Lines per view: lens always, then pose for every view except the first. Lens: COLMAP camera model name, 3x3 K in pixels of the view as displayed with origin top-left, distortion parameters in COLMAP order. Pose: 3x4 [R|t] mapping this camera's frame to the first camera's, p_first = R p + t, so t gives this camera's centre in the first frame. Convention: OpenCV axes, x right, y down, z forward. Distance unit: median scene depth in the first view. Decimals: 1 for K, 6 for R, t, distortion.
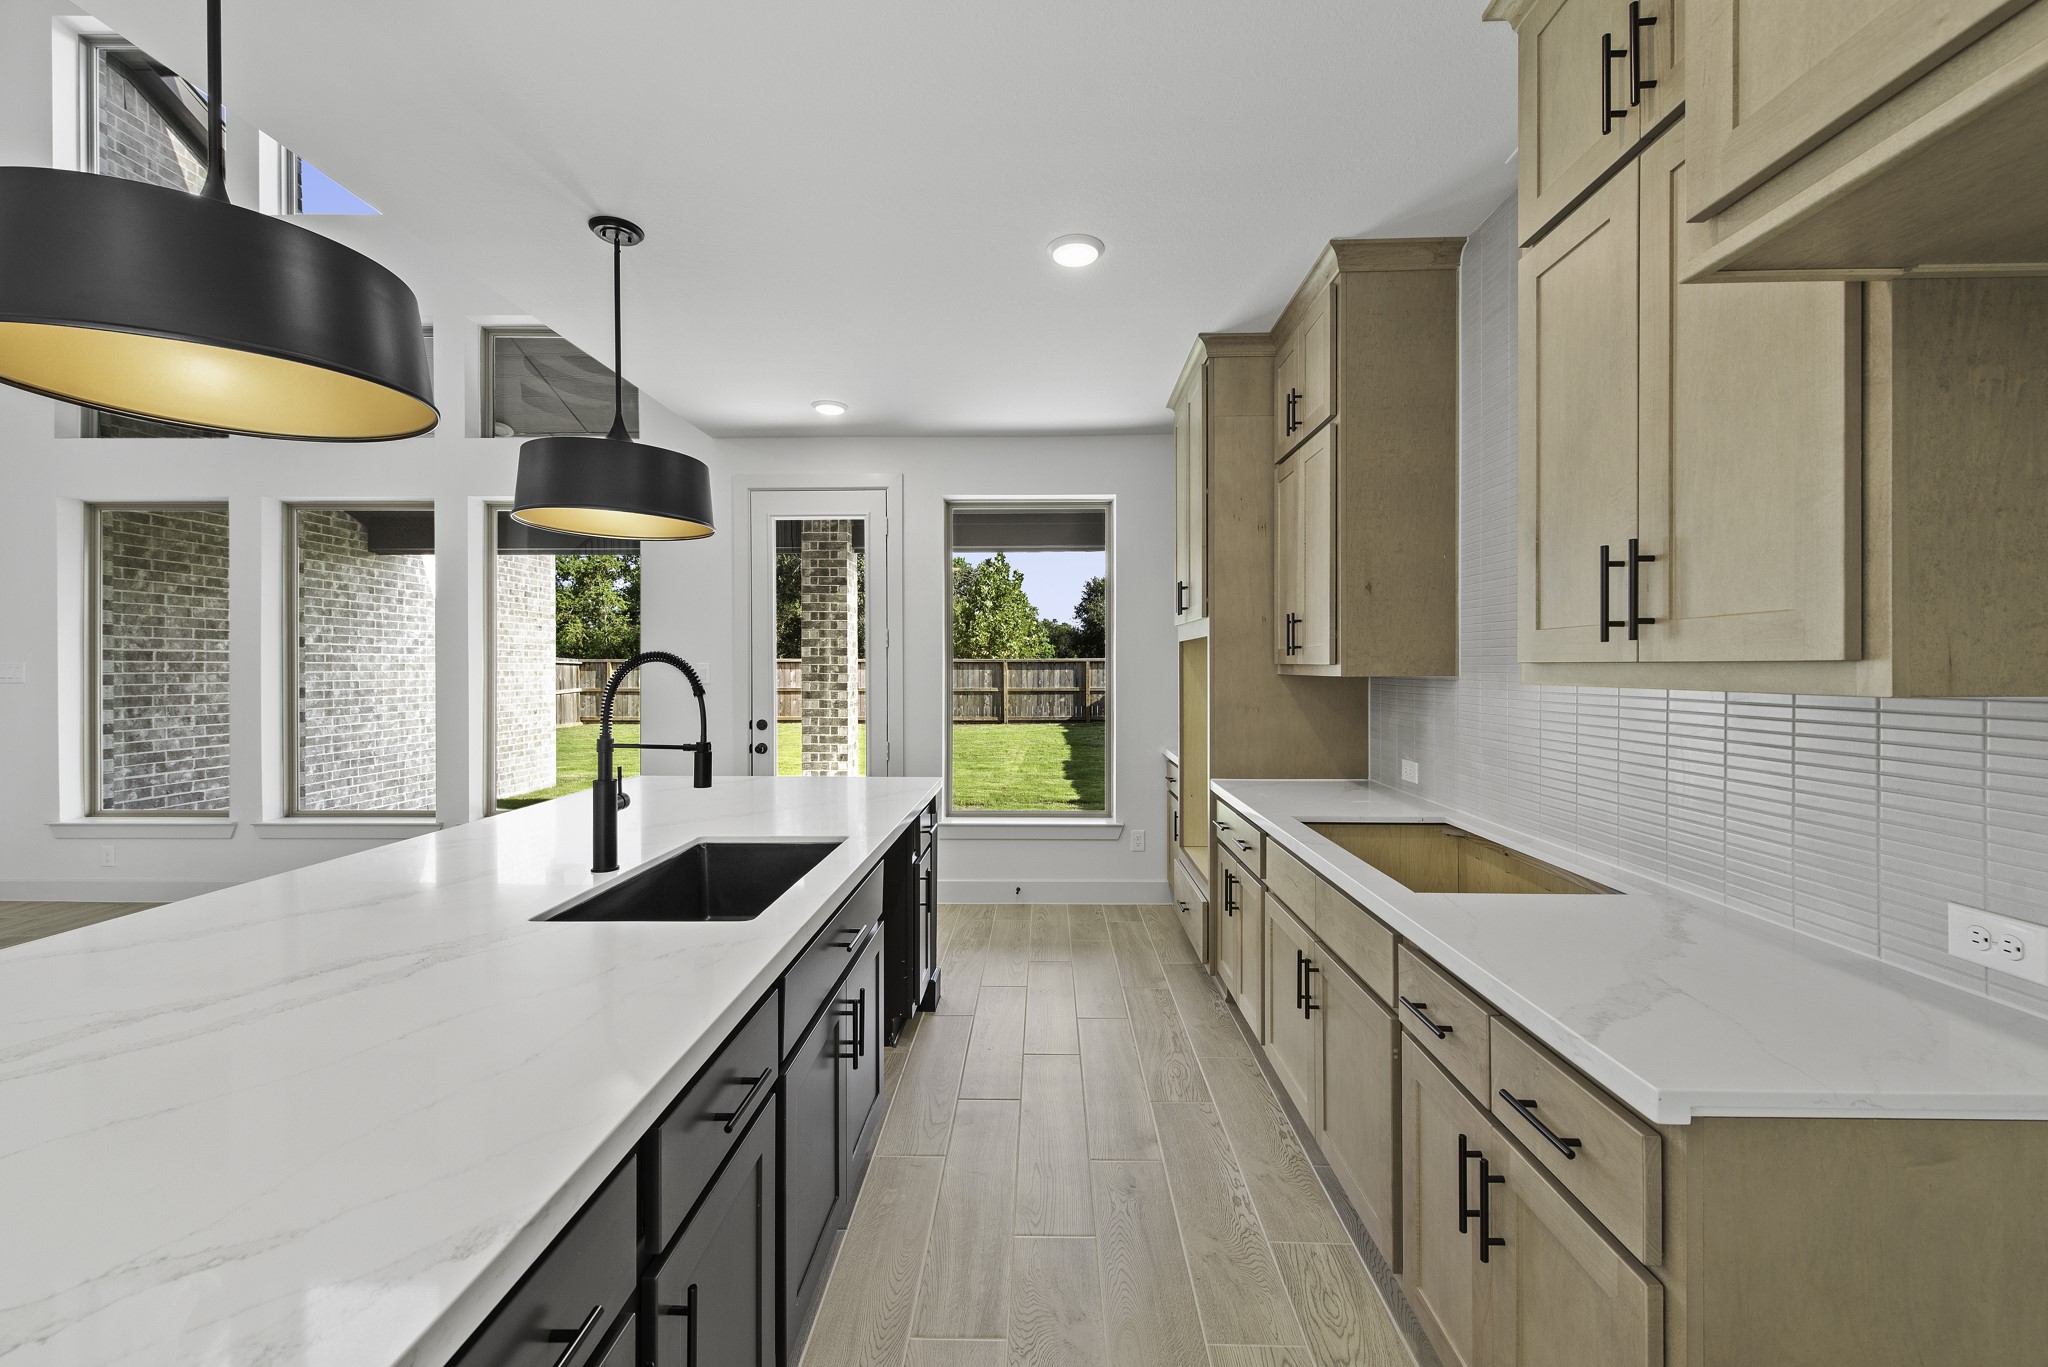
lens RADIAL K [[805.2, 0, 1027.7], [0, 805.2, 667.3], [0, 0, 1]] dist [0.013622, -0.003554]
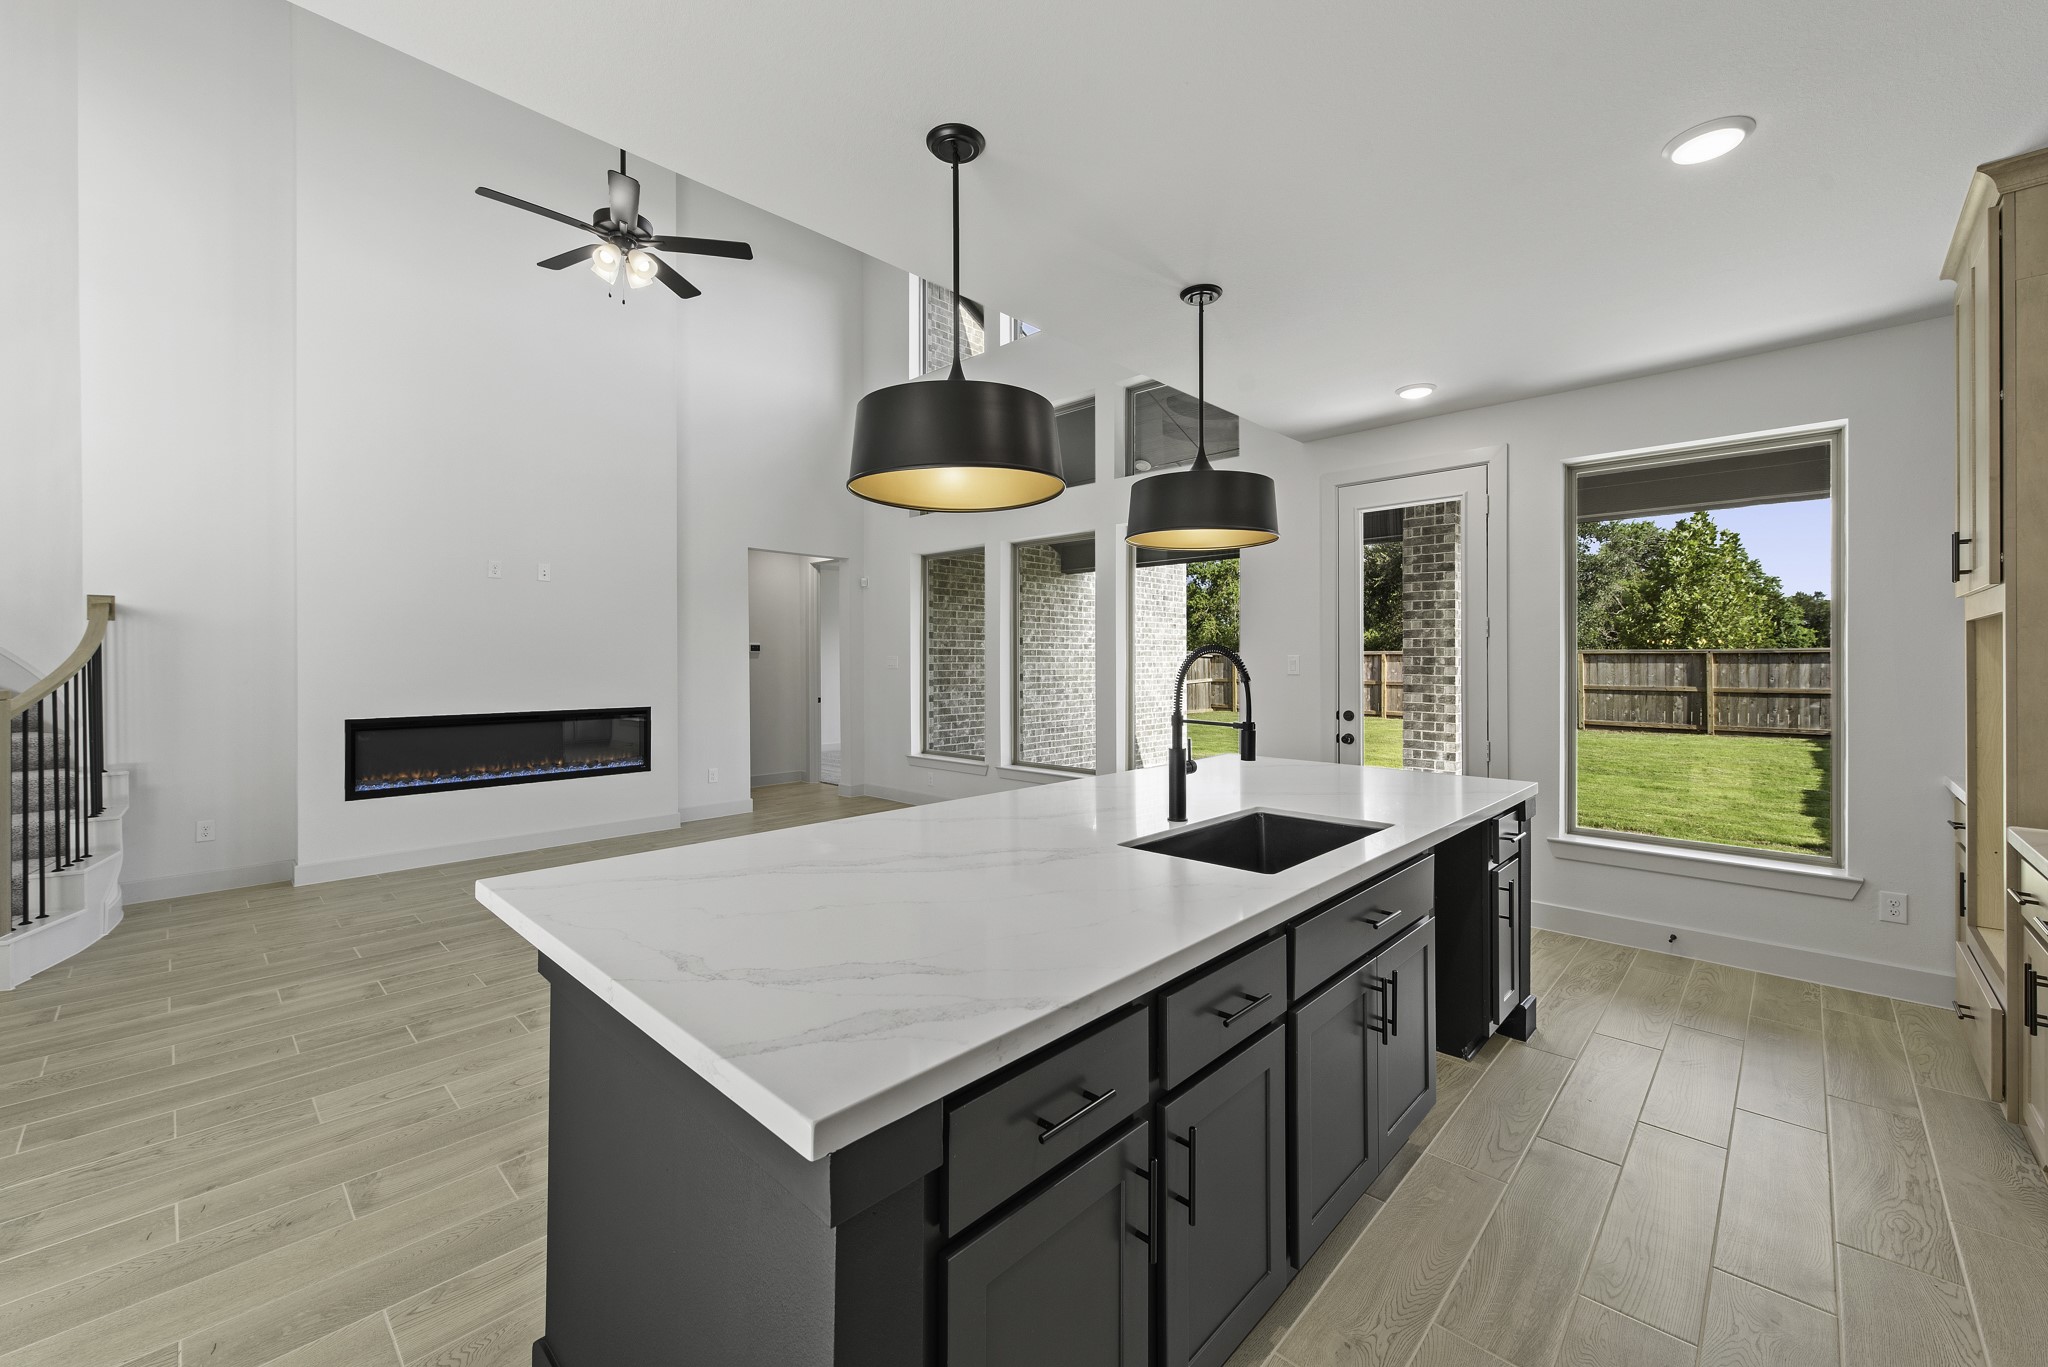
lens RADIAL K [[805.2, 0, 1020.3], [0, 805.2, 662.0], [0, 0, 1]] dist [0.013622, -0.003554]
pose [[0.735781, 0.002480, -0.677215, 0.063390], [-0.001075, 0.999996, 0.002494, 0.001354], [0.677219, -0.001108, 0.735781, -0.035916]]
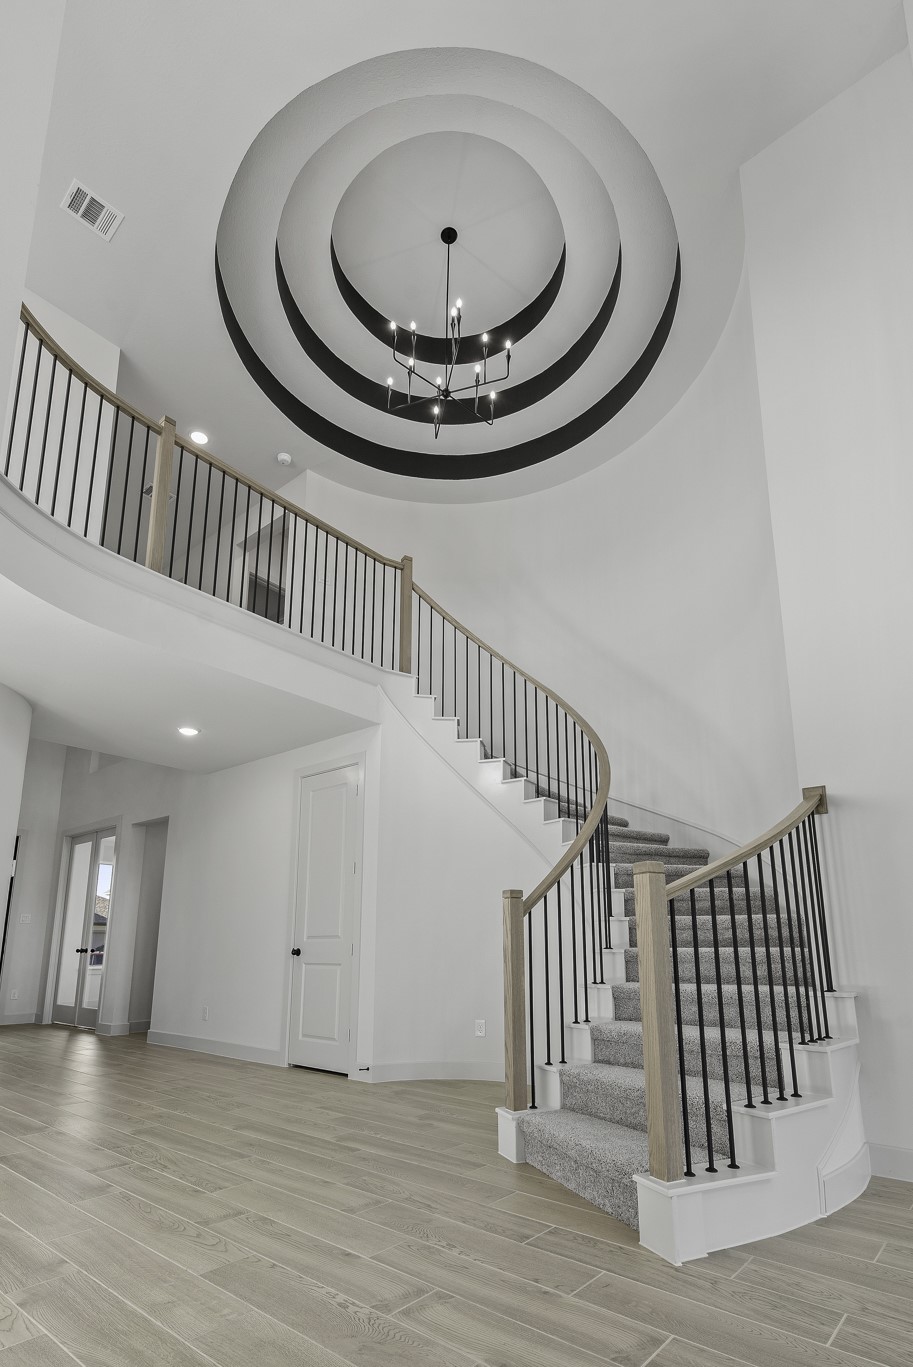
lens RADIAL K [[698.4, 0, 456.8], [0, 698.4, 809.8], [0, 0, 1]] dist [0.025398, -0.005471]
pose [[-0.629285, -0.152969, -0.761972, -0.685626], [-0.001957, 0.980747, -0.195273, 0.106542], [0.777172, -0.121392, -0.617469, 0.116556]]
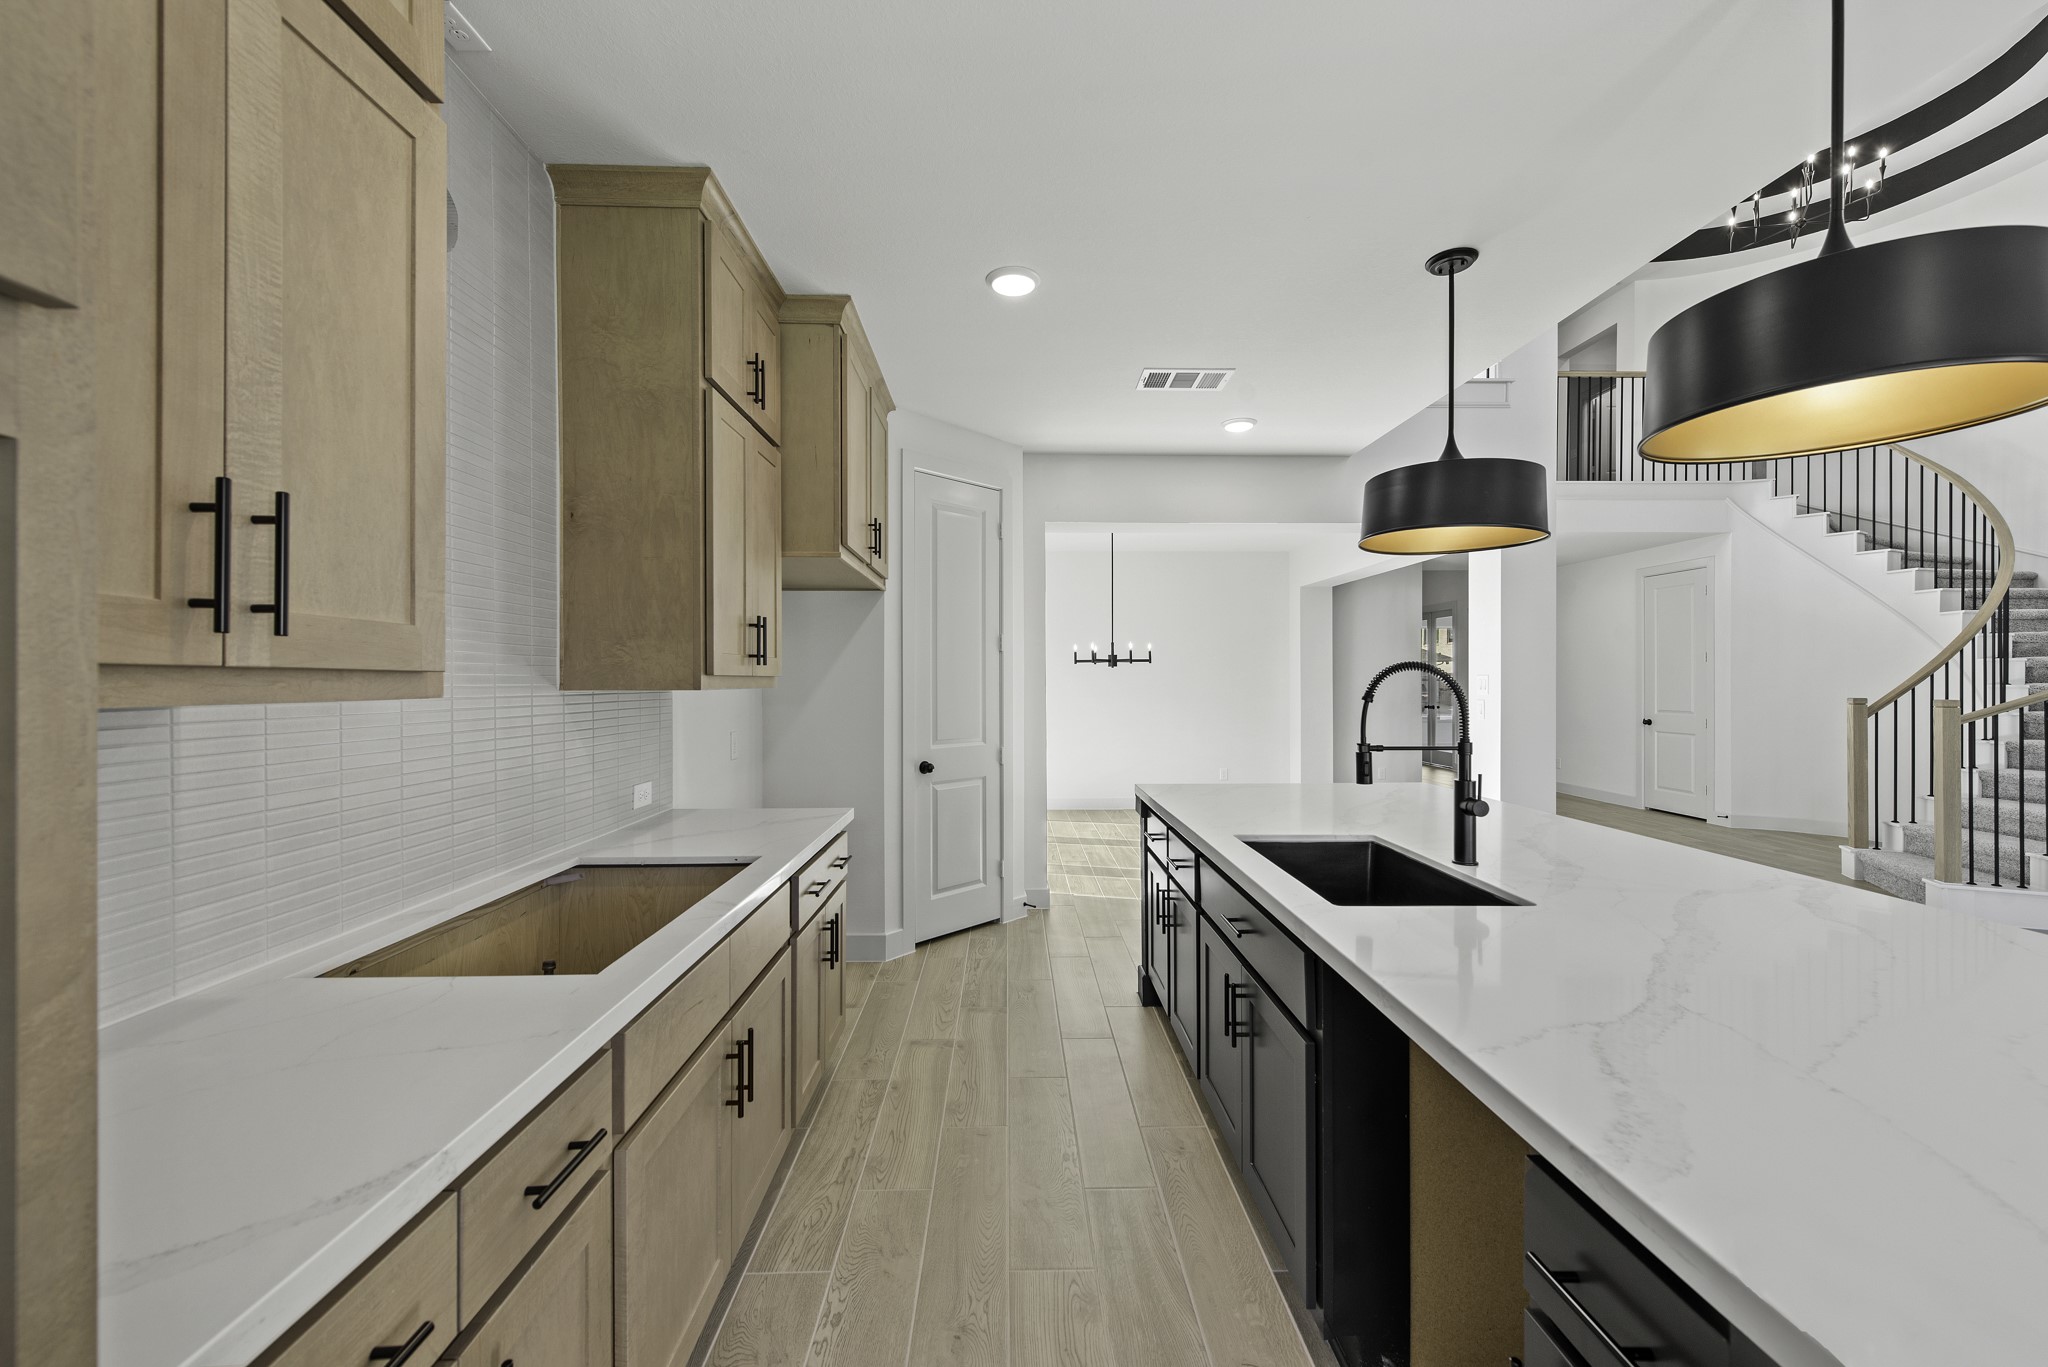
lens RADIAL K [[805.2, 0, 1023.8], [0, 805.2, 681.8], [0, 0, 1]] dist [0.013622, -0.003554]
pose [[-0.999048, 0.003527, -0.043487, 0.049852], [0.003410, 0.999990, 0.002751, 0.001235], [0.043496, 0.002600, -0.999050, 0.921497]]
